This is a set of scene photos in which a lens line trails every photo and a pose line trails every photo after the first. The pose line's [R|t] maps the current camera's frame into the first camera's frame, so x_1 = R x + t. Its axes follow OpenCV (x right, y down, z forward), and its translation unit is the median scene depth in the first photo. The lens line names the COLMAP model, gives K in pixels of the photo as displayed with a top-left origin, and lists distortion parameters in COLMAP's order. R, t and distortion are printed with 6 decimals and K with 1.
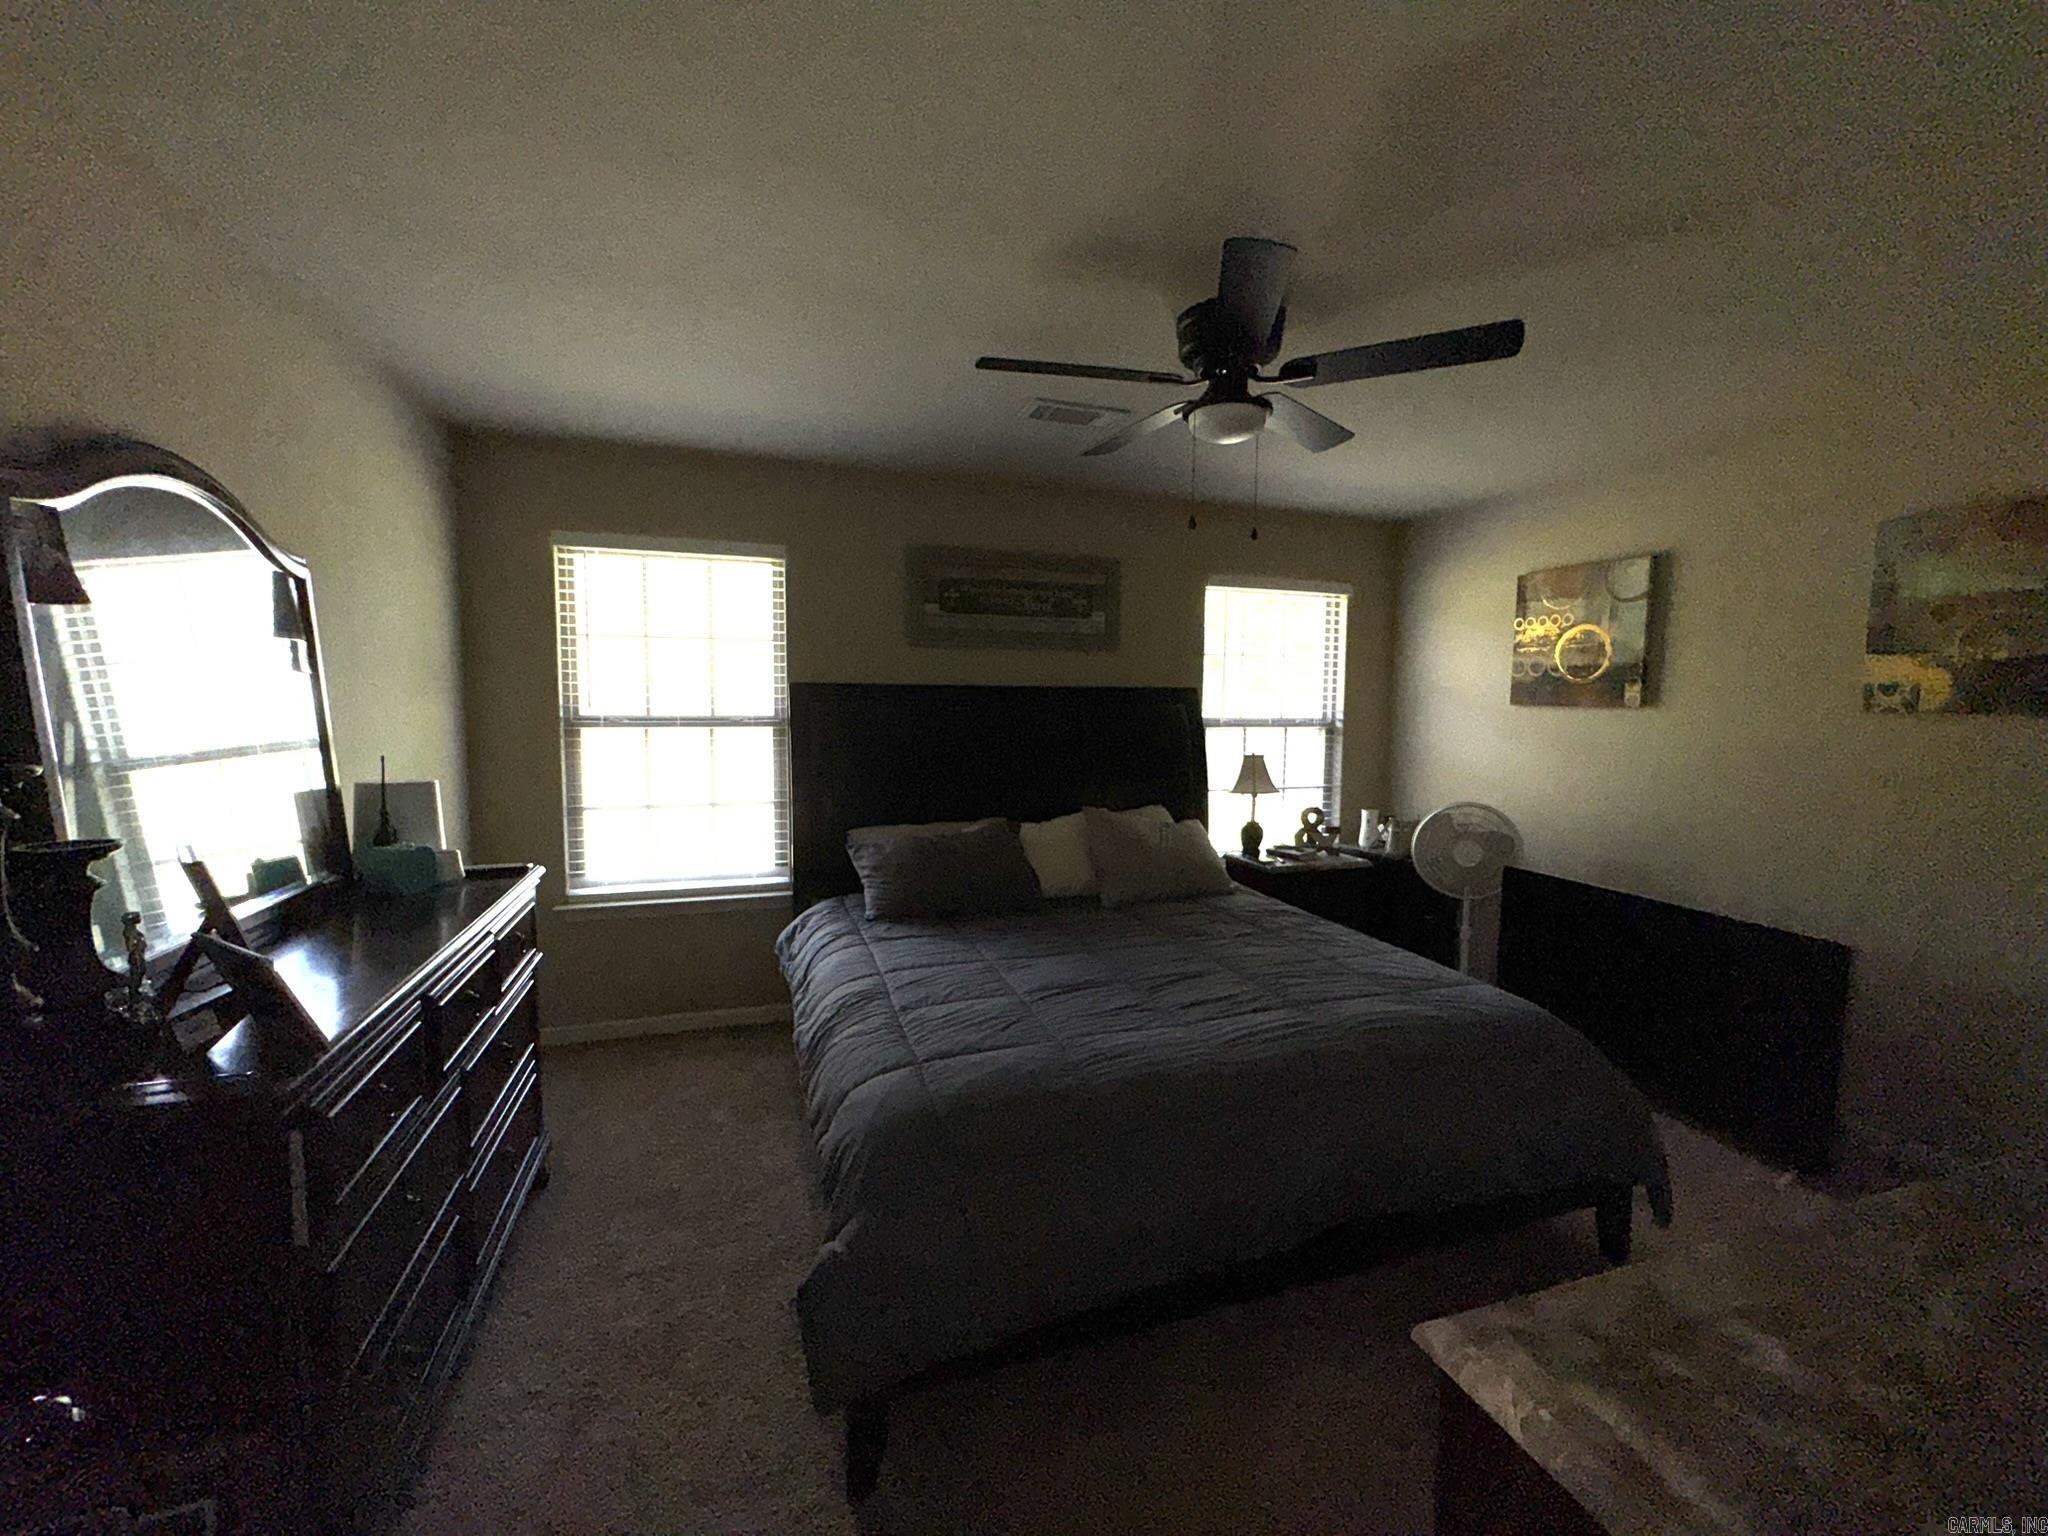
lens RADIAL K [[821.2, 0, 1031.2], [0, 821.2, 773.8], [0, 0, 1]] dist [-0.003041, 0.000154]
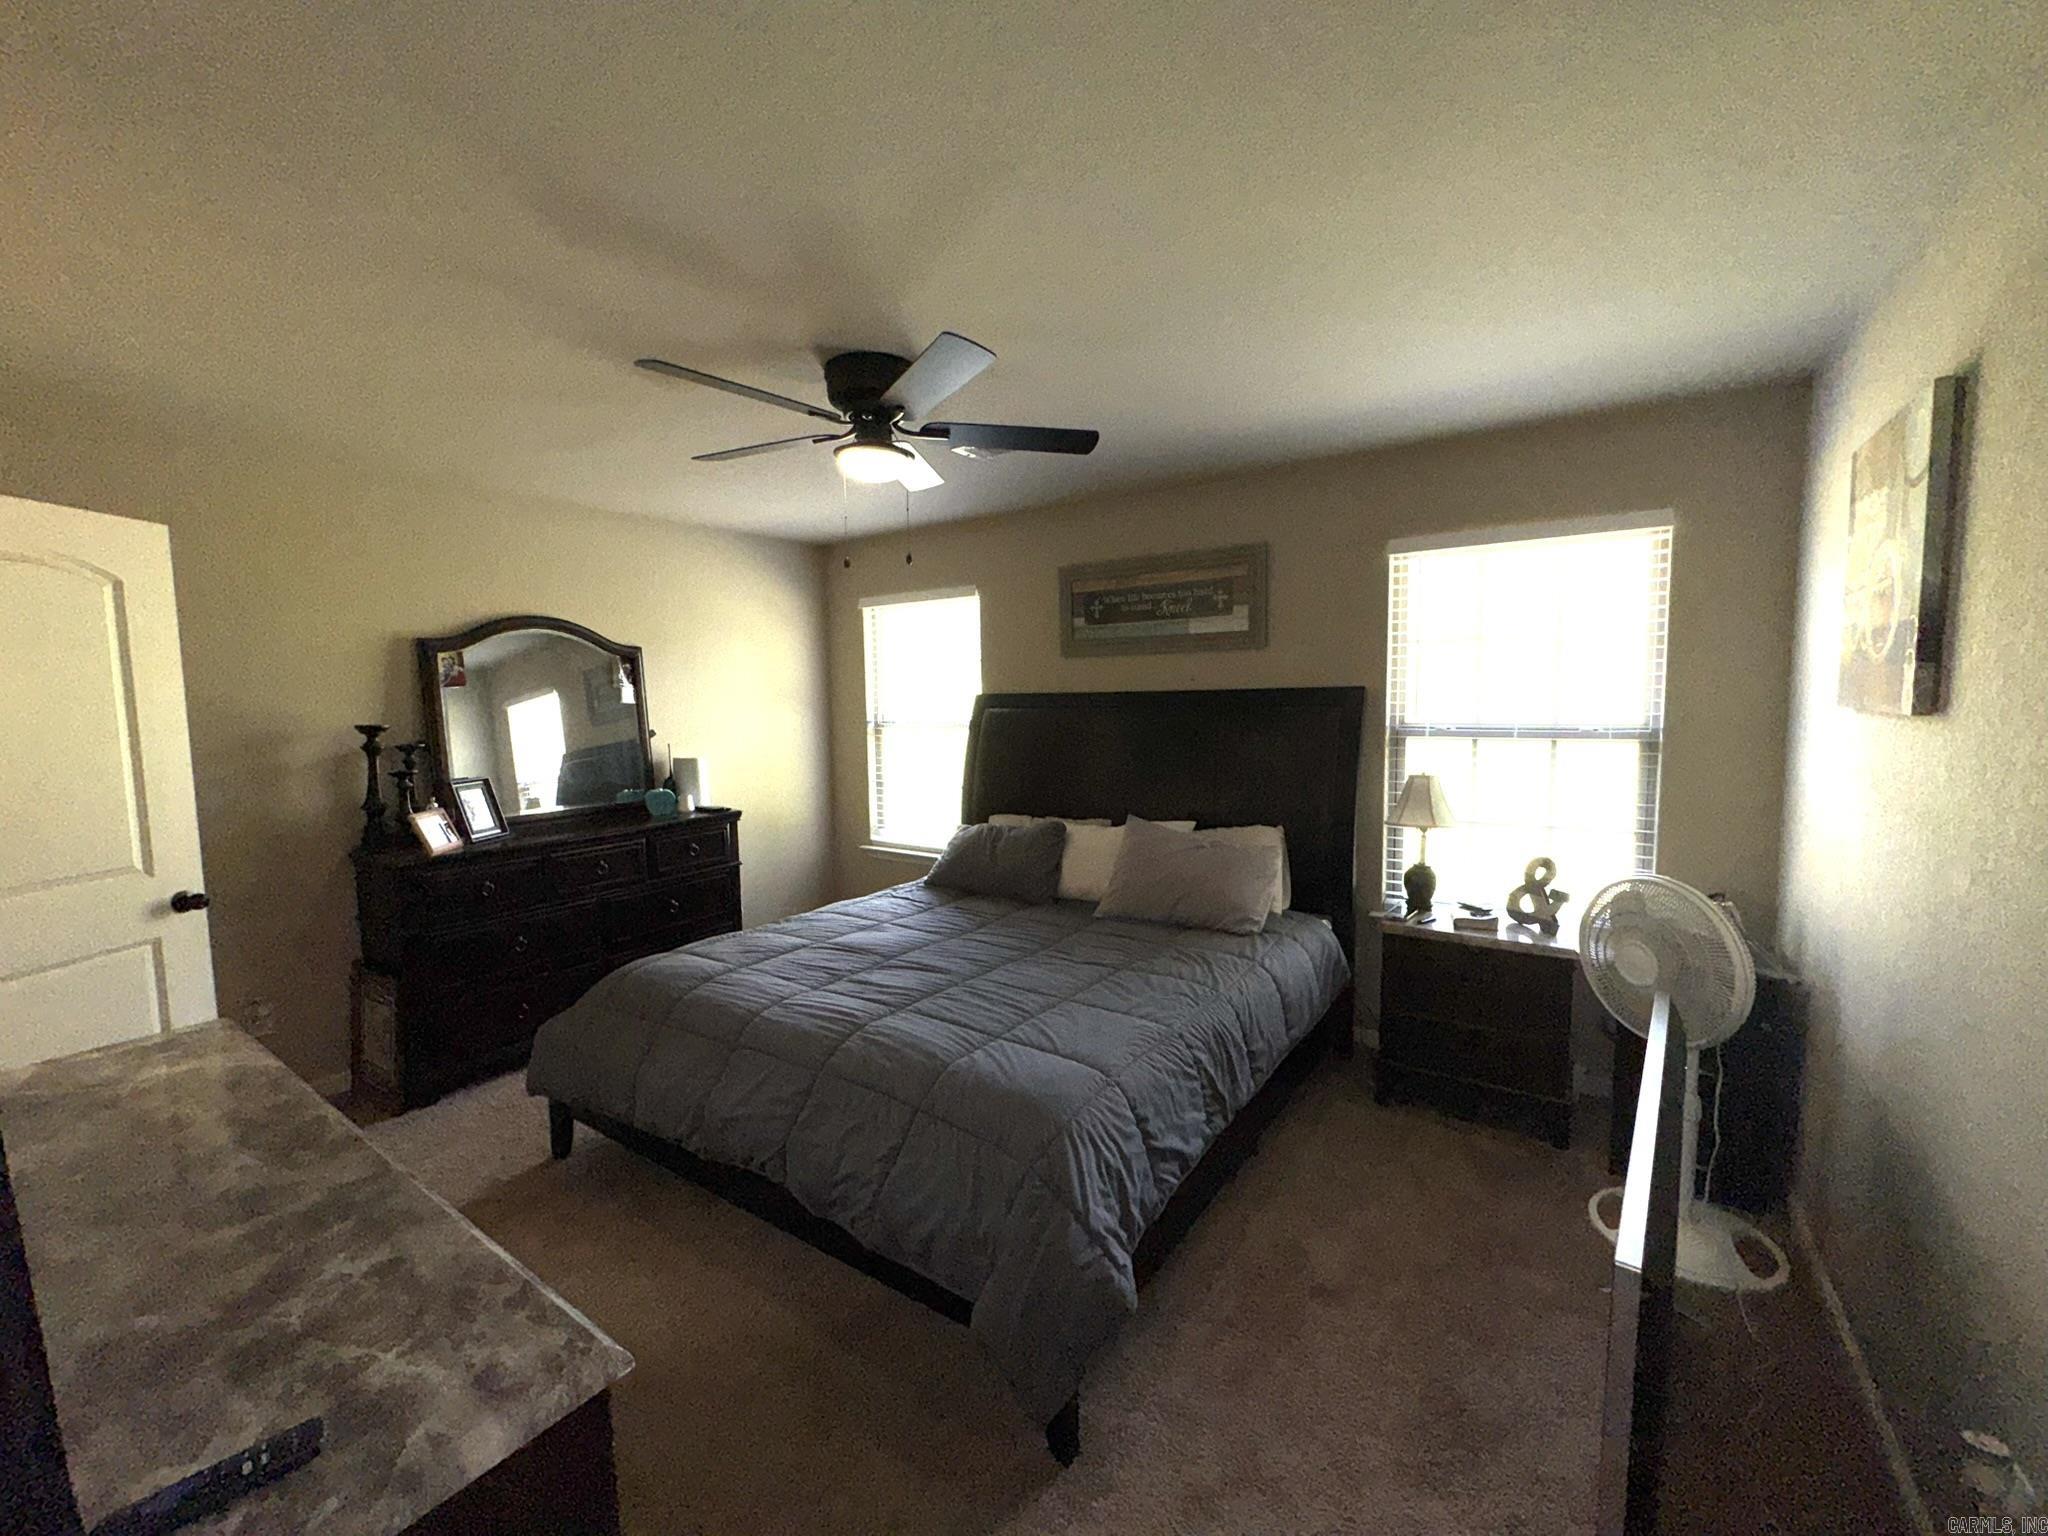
lens RADIAL K [[819.1, 0, 1024.0], [0, 819.1, 768.0], [0, 0, 1]] dist [-0.003683, -0.000221]
pose [[0.592590, 0.049404, -0.803988, 0.720162], [-0.054940, 0.998272, 0.020848, -0.026966], [0.803628, 0.031817, 0.594280, 0.301550]]
